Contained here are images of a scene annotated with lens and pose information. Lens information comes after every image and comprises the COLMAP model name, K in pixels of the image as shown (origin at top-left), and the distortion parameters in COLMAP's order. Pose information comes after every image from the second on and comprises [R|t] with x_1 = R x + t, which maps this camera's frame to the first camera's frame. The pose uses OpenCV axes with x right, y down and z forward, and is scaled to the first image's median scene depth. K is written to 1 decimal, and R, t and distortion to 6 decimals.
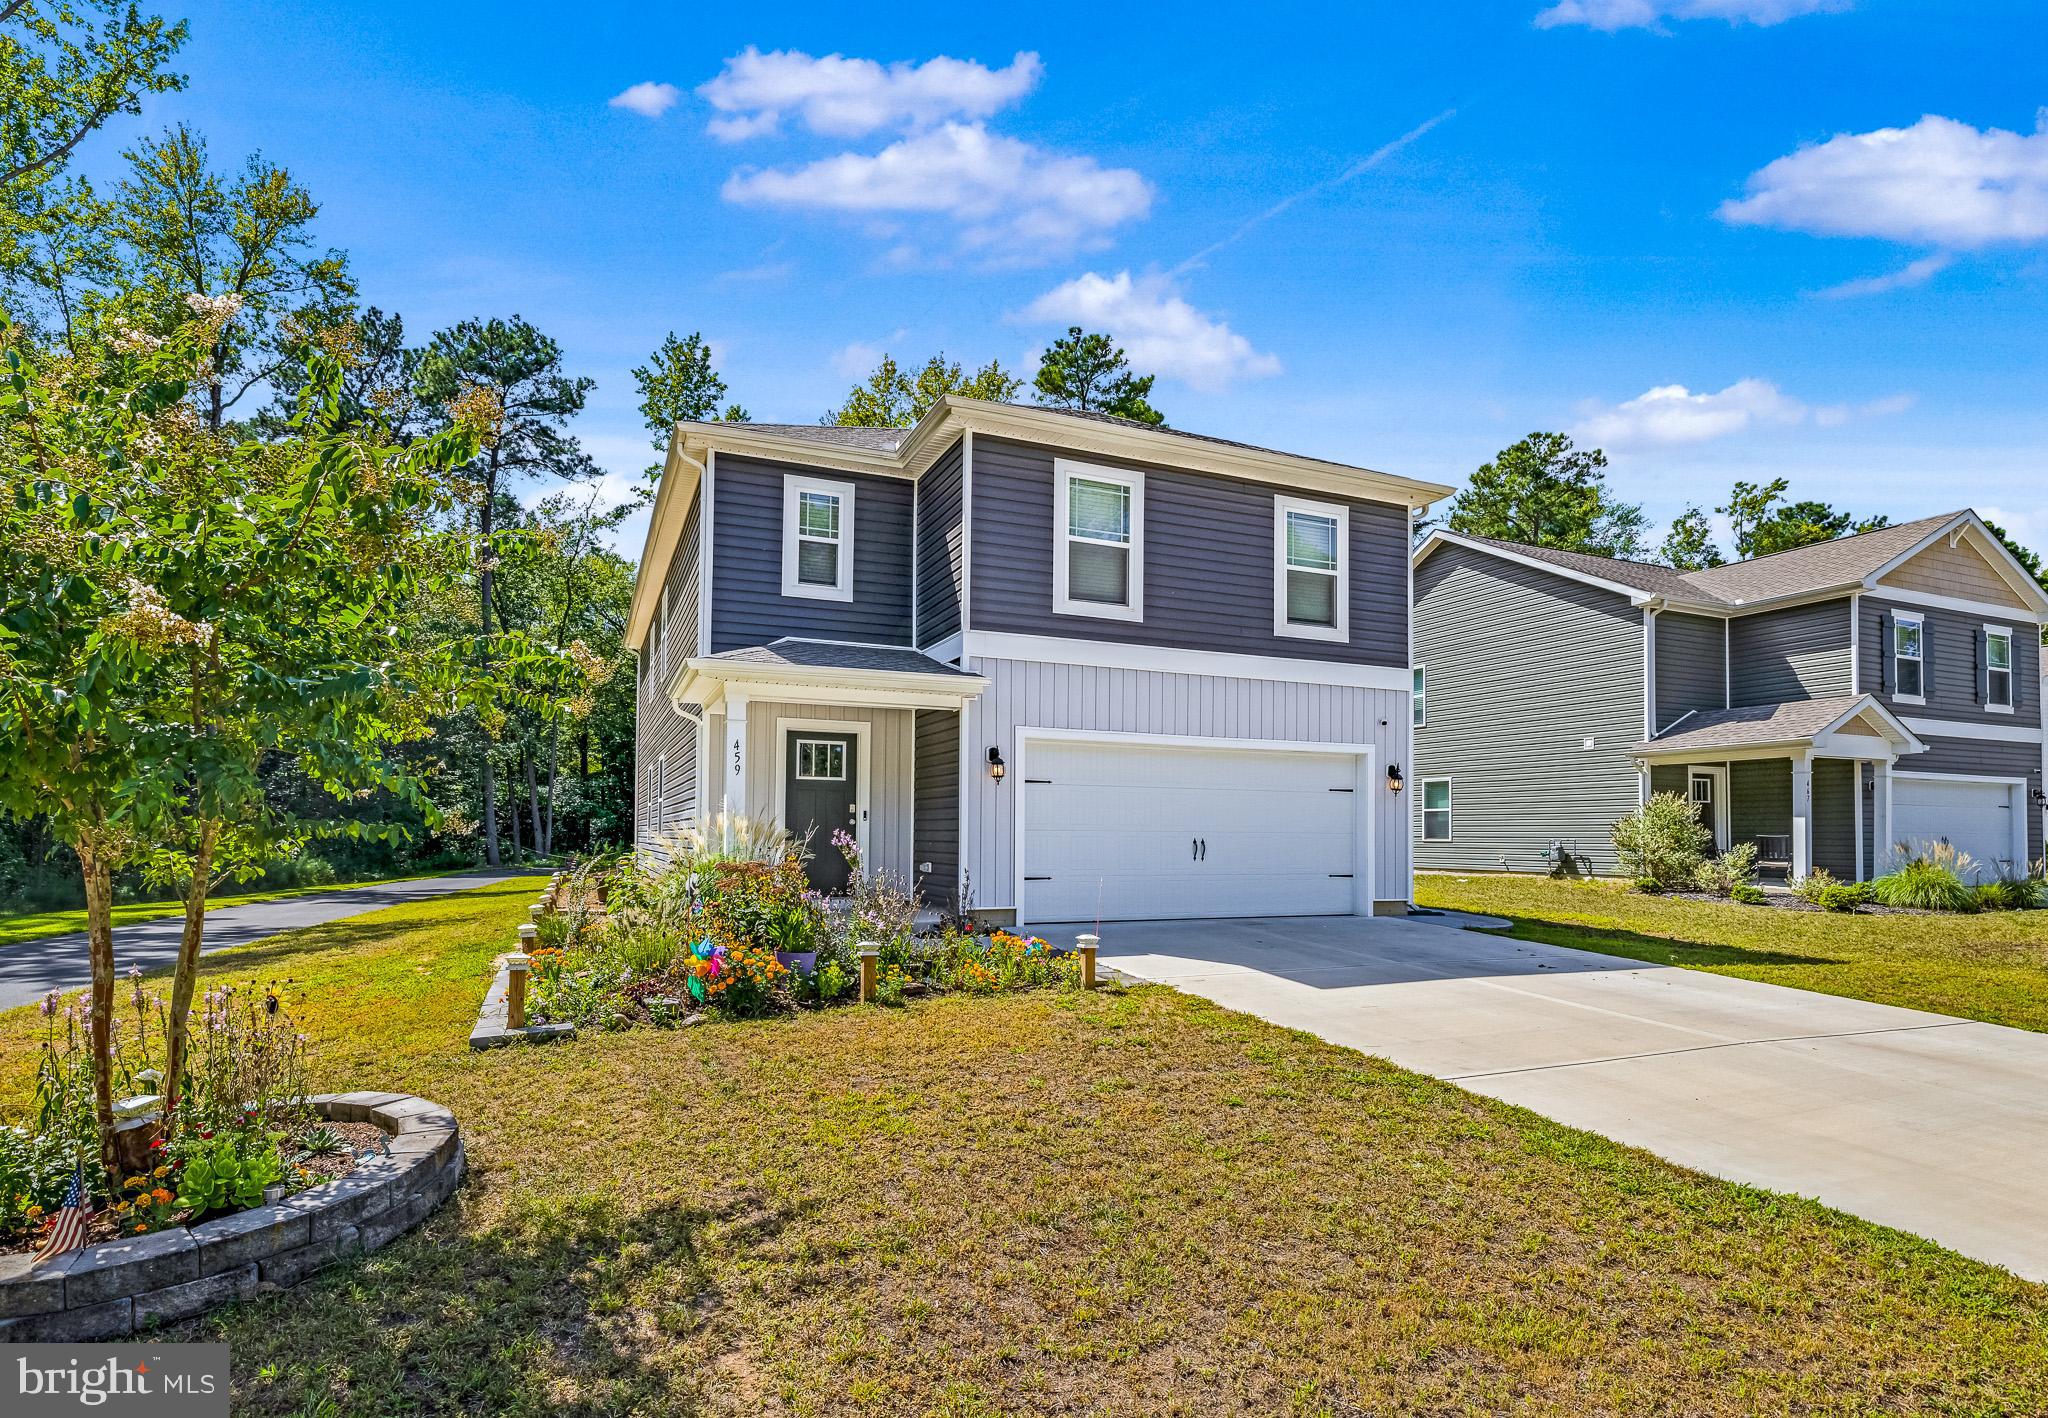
lens RADIAL K [[1038.1, 0, 1012.7], [0, 1038.1, 814.8], [0, 0, 1]] dist [0.002858, 0.000069]
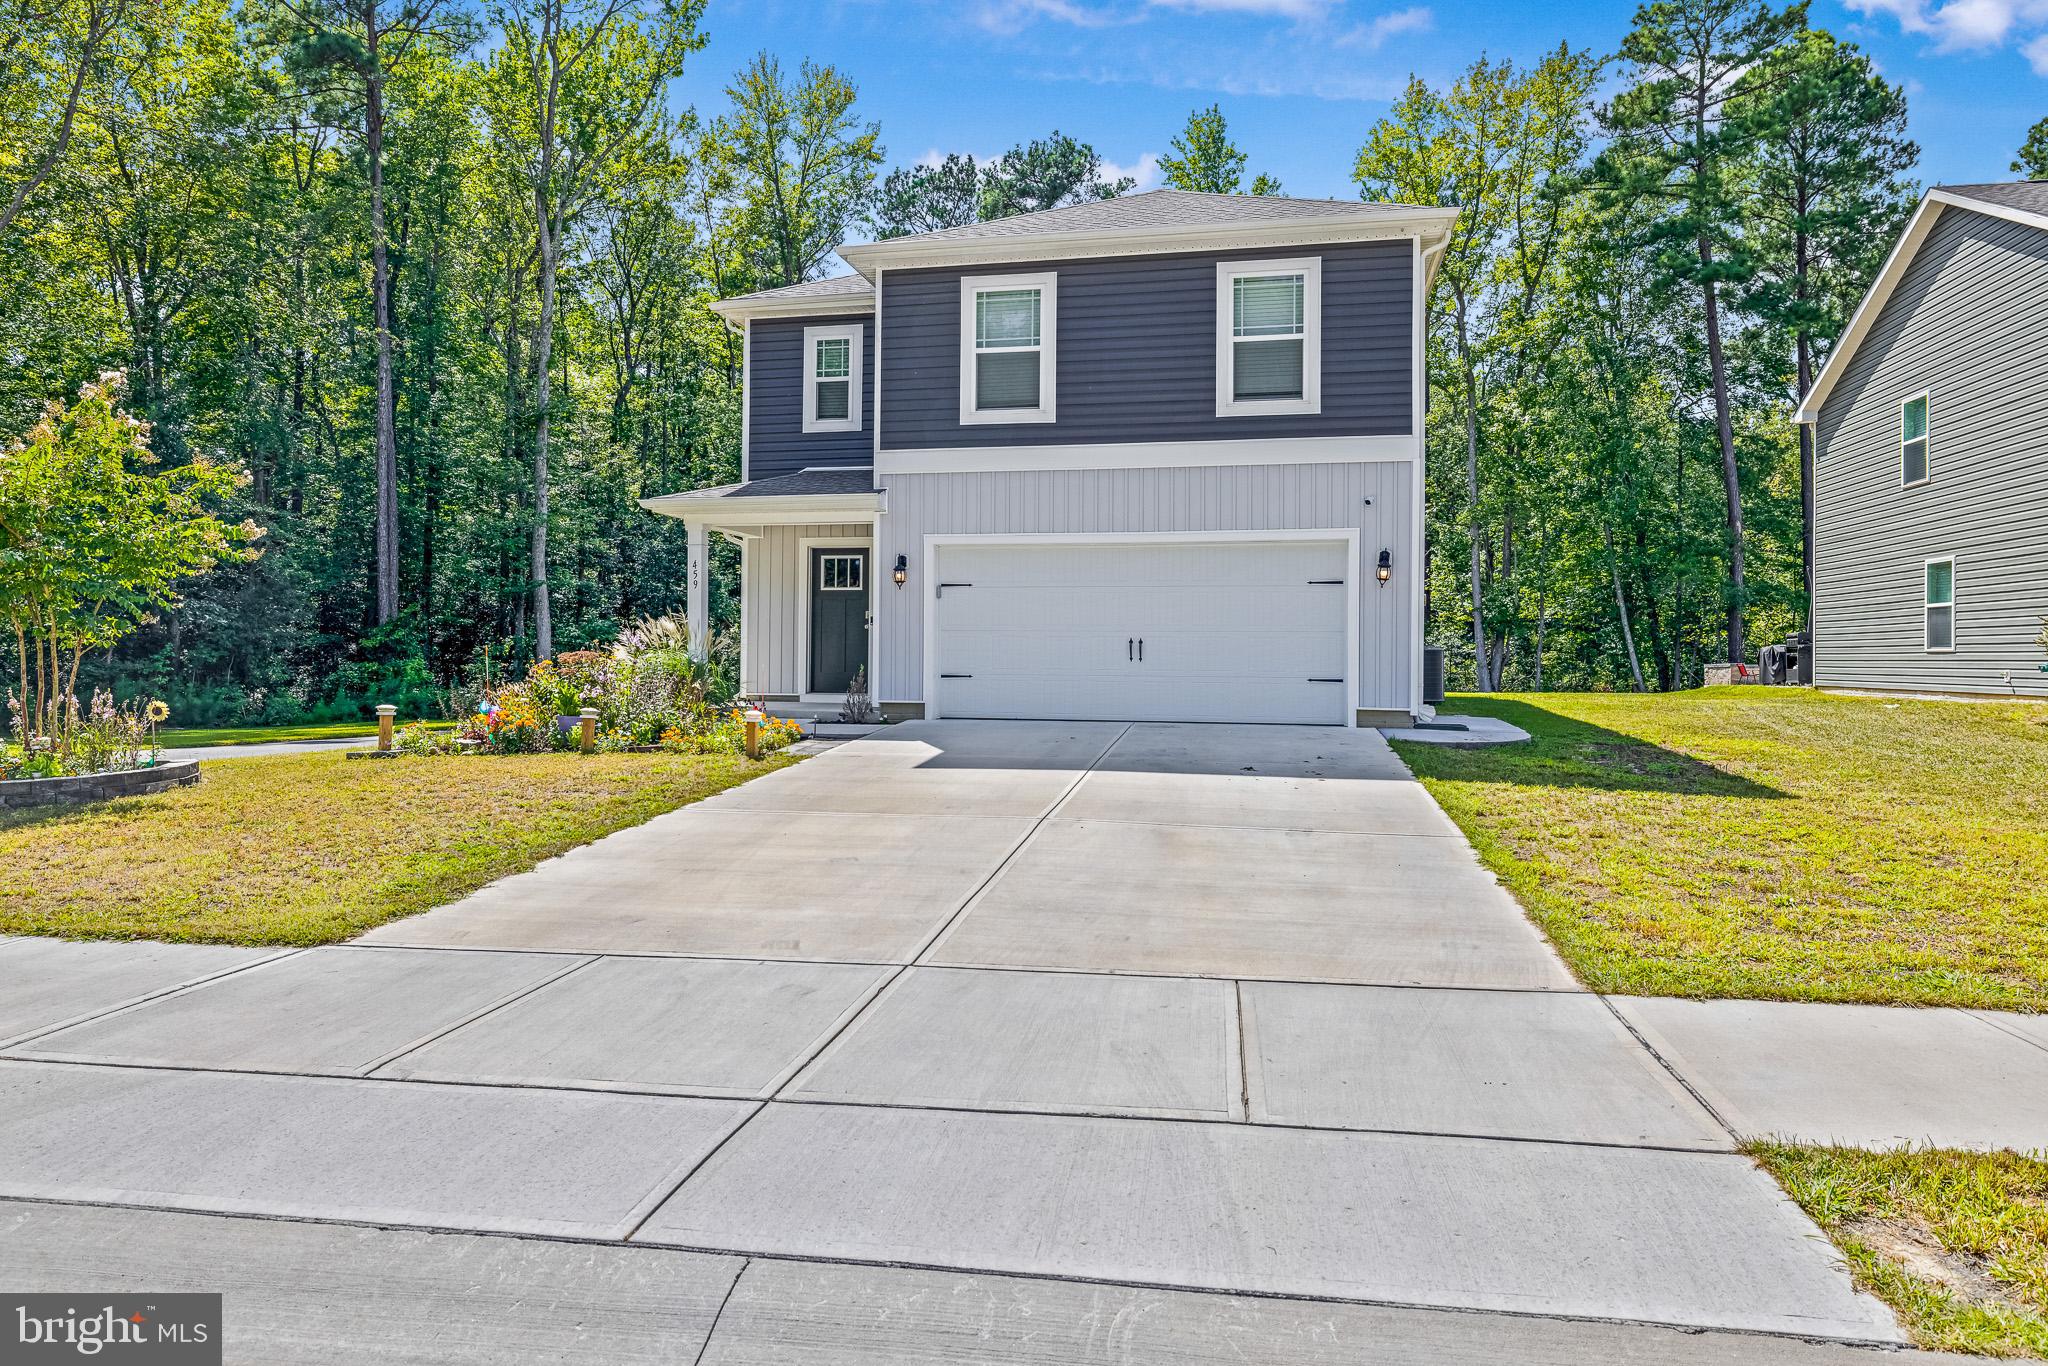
lens RADIAL K [[1246.1, 0, 1015.4], [0, 1246.1, 666.1], [0, 0, 1]] dist [0.001624, 0.000368]
pose [[0.819057, 0.001357, -0.573711, 0.521976], [0.010675, 0.999788, 0.017605, 0.019088], [0.573613, -0.020544, 0.818869, -0.008907]]
